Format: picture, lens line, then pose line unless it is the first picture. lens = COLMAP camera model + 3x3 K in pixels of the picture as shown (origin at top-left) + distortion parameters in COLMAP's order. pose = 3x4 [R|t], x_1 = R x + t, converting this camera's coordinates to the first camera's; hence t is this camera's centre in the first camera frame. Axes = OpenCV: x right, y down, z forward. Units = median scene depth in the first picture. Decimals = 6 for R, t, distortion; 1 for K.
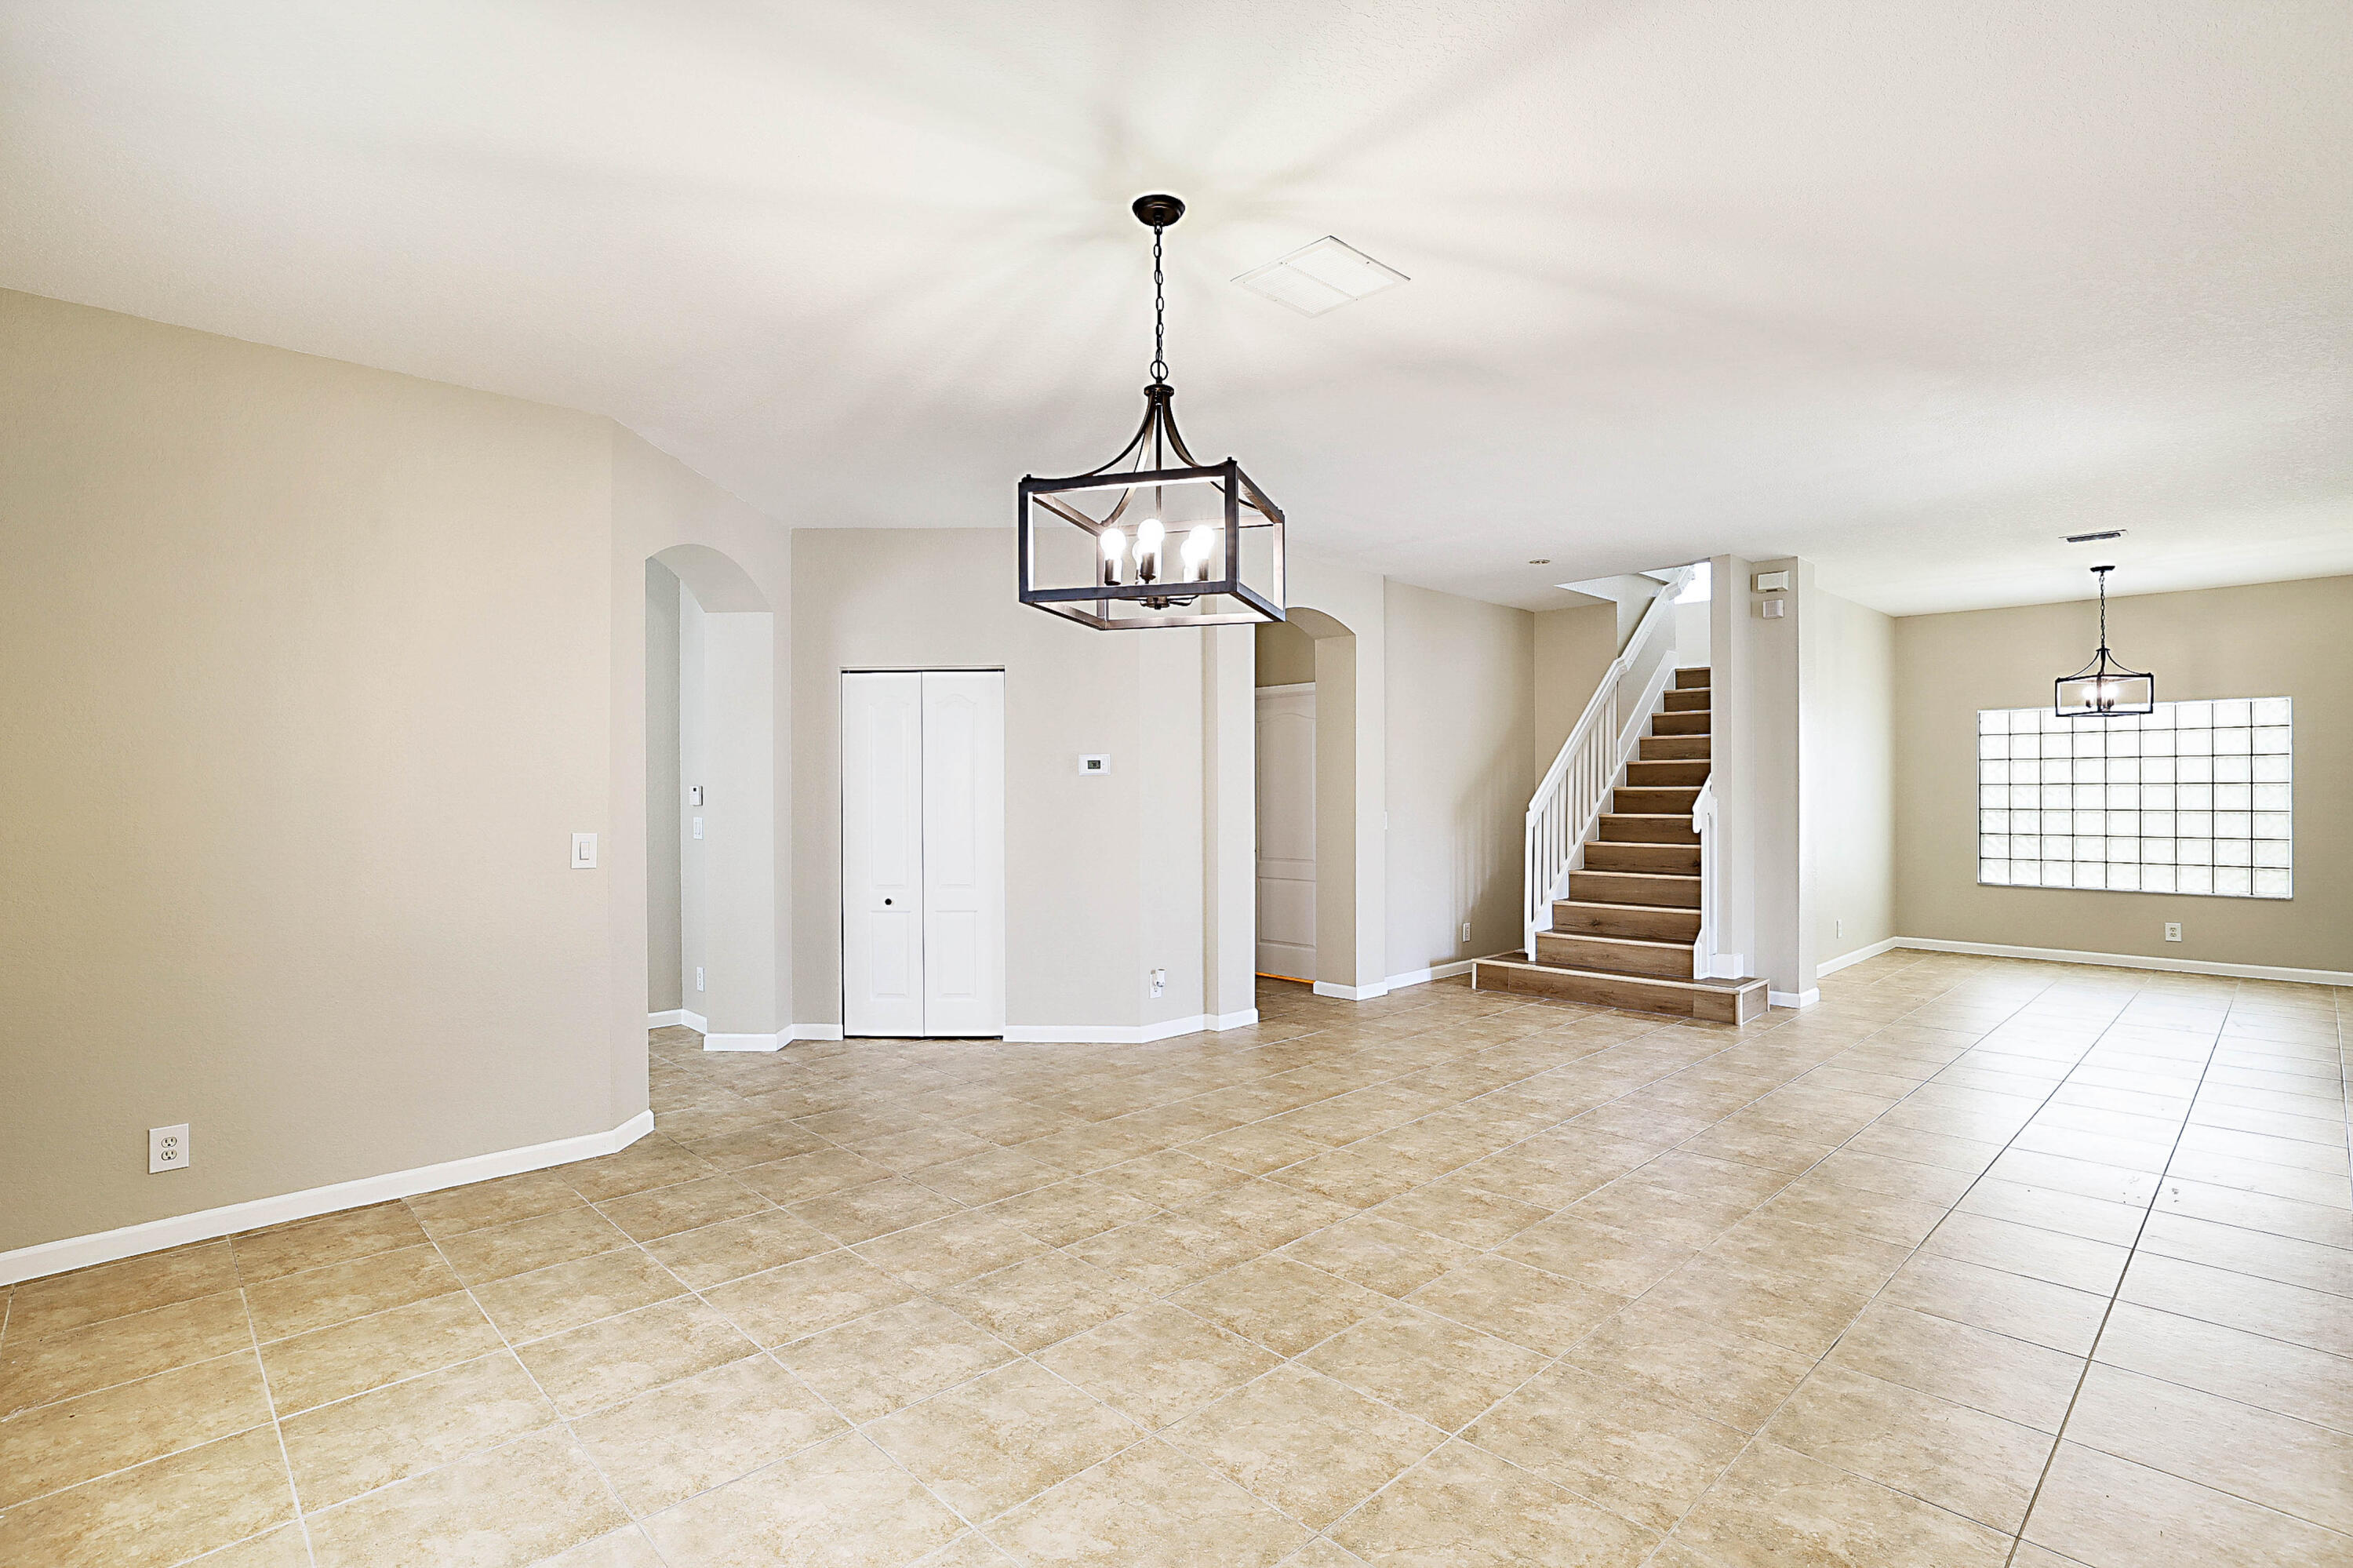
lens RADIAL K [[1124.1, 0, 1172.3], [0, 1124.1, 794.3], [0, 0, 1]] dist [-0.040395, 0.023493]
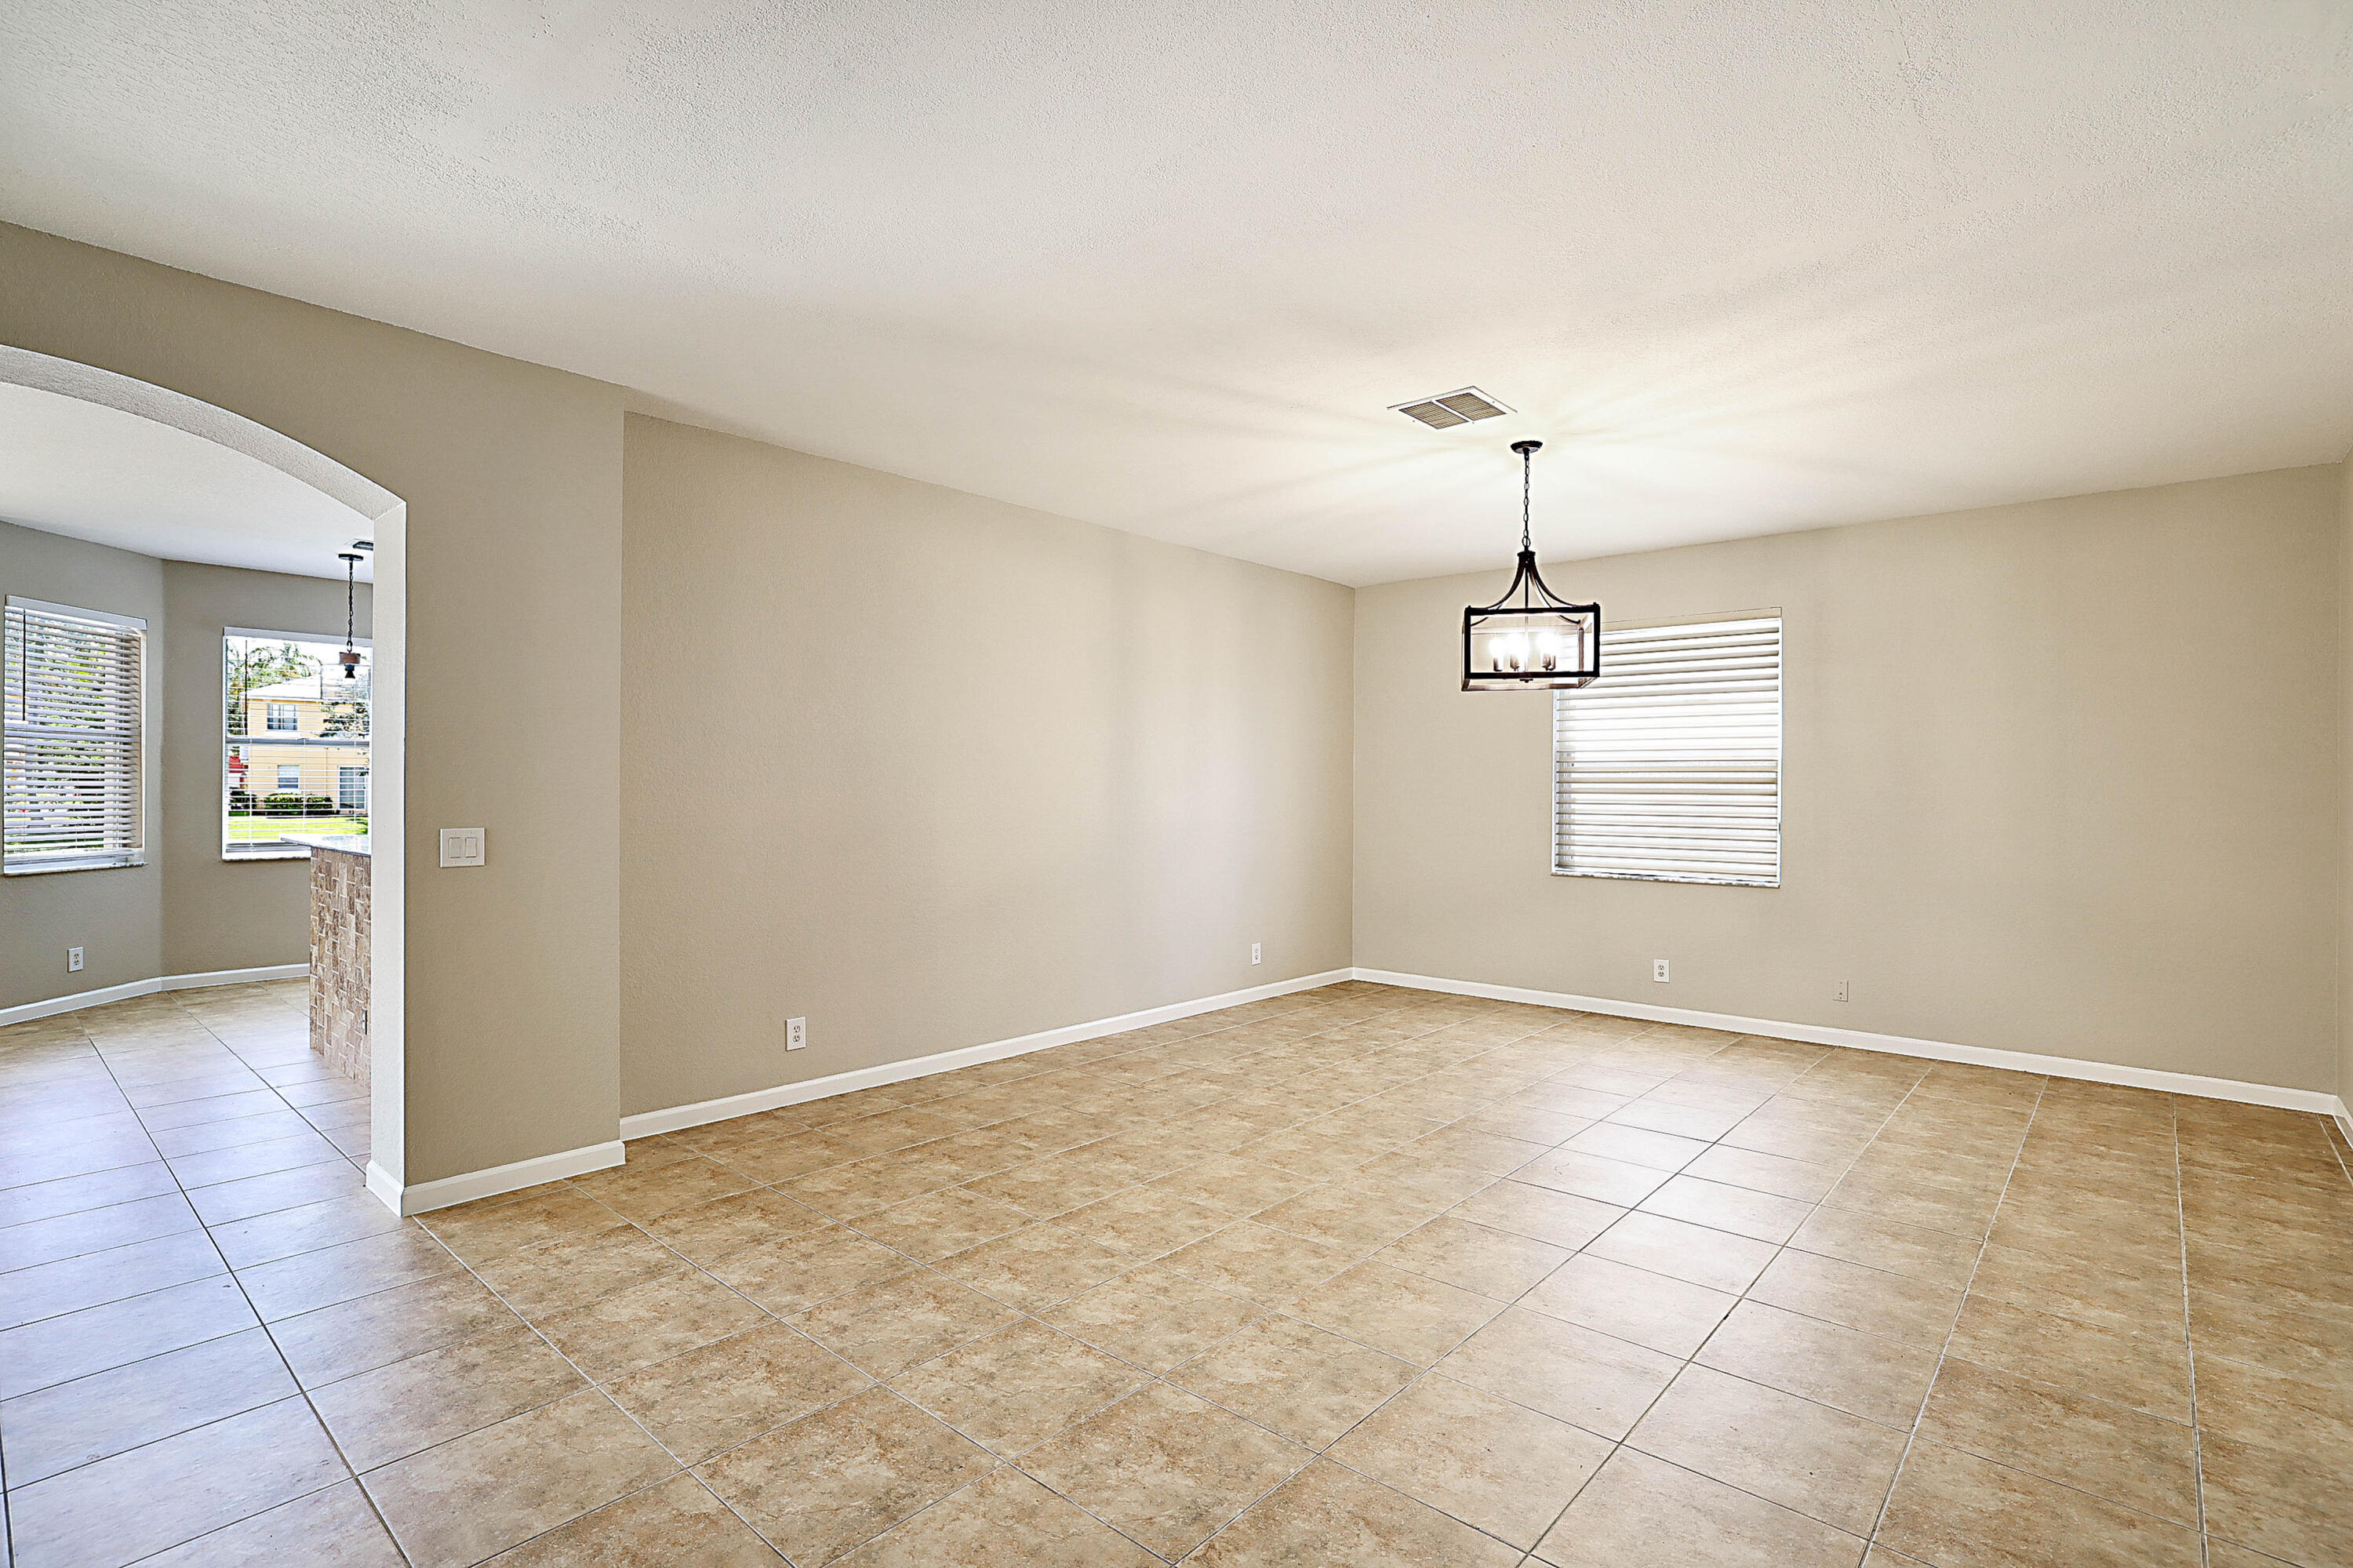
lens RADIAL K [[1124.1, 0, 1172.3], [0, 1124.1, 794.3], [0, 0, 1]] dist [-0.040395, 0.023493]
pose [[-0.997006, -0.003933, -0.077229, 0.444605], [-0.004821, 0.999924, 0.011326, -0.007971], [0.077178, 0.011665, -0.996949, 1.797281]]
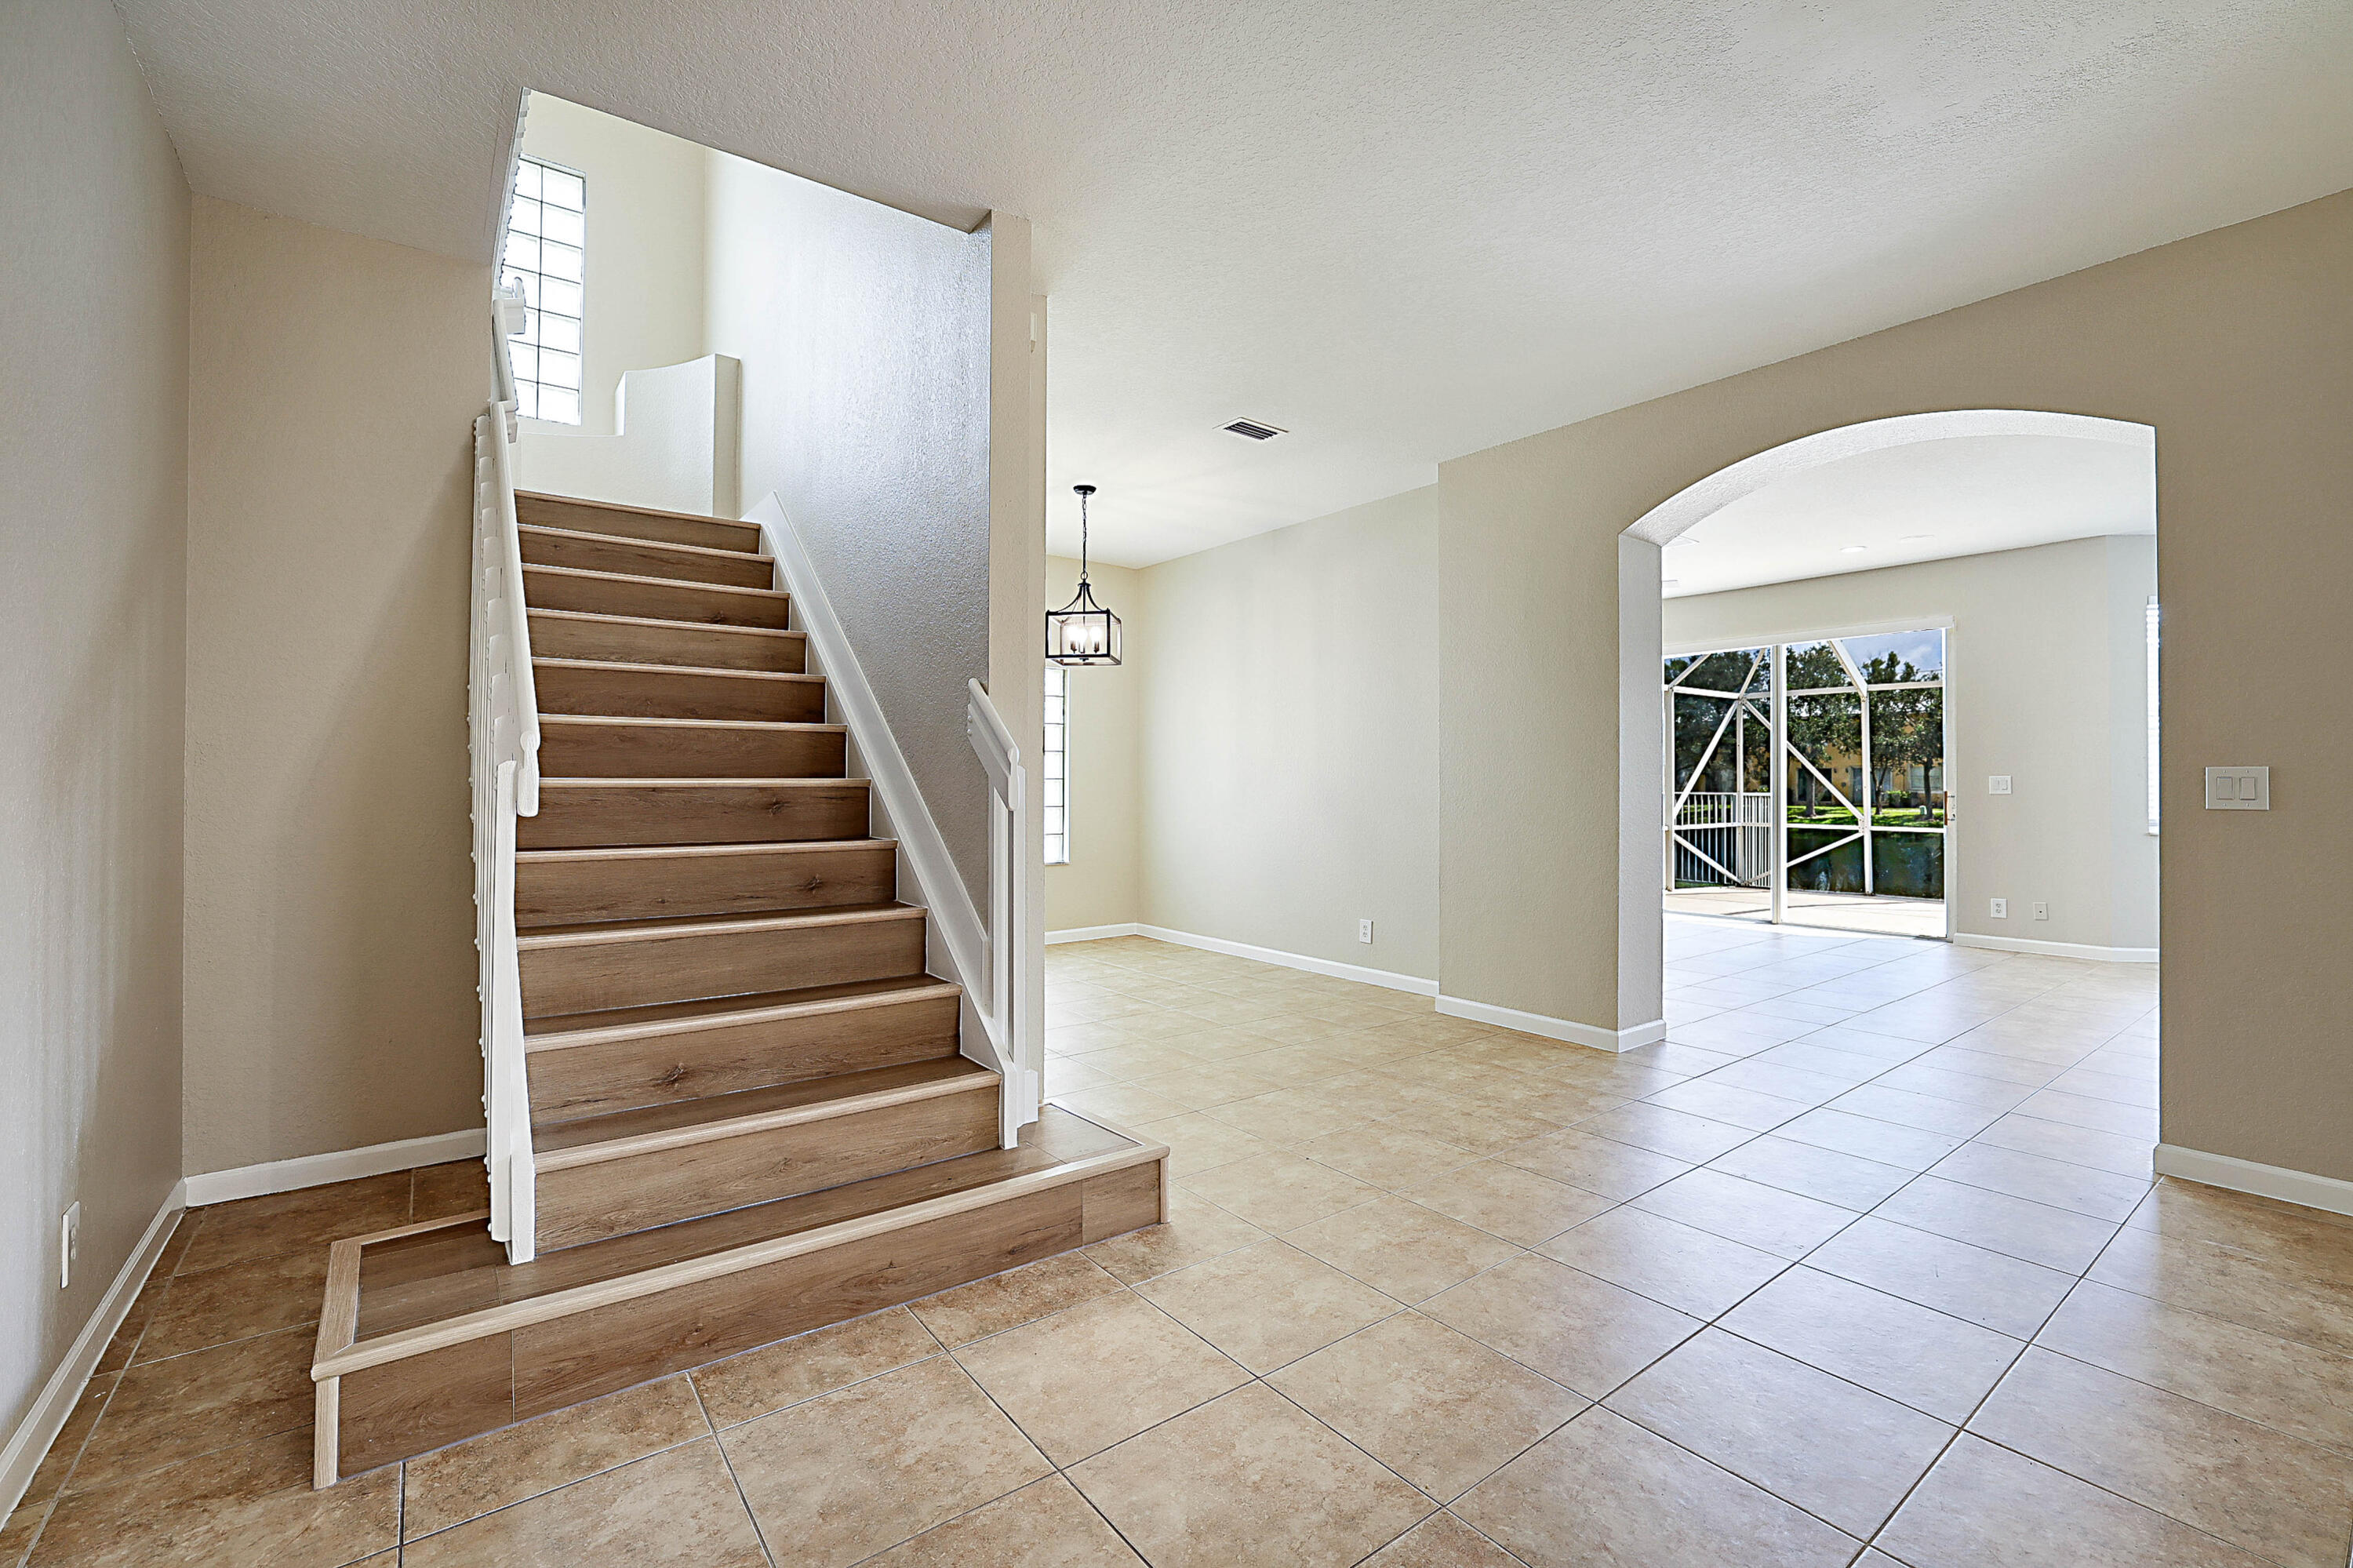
lens RADIAL K [[1011.1, 0, 1176.6], [0, 1011.1, 776.4], [0, 0, 1]] dist [-0.043821, 0.015297]
pose [[0.119295, 0.007995, 0.992827, 0.153733], [0.003102, 0.999960, -0.008425, 0.043093], [-0.992854, 0.004085, 0.119266, 1.528815]]
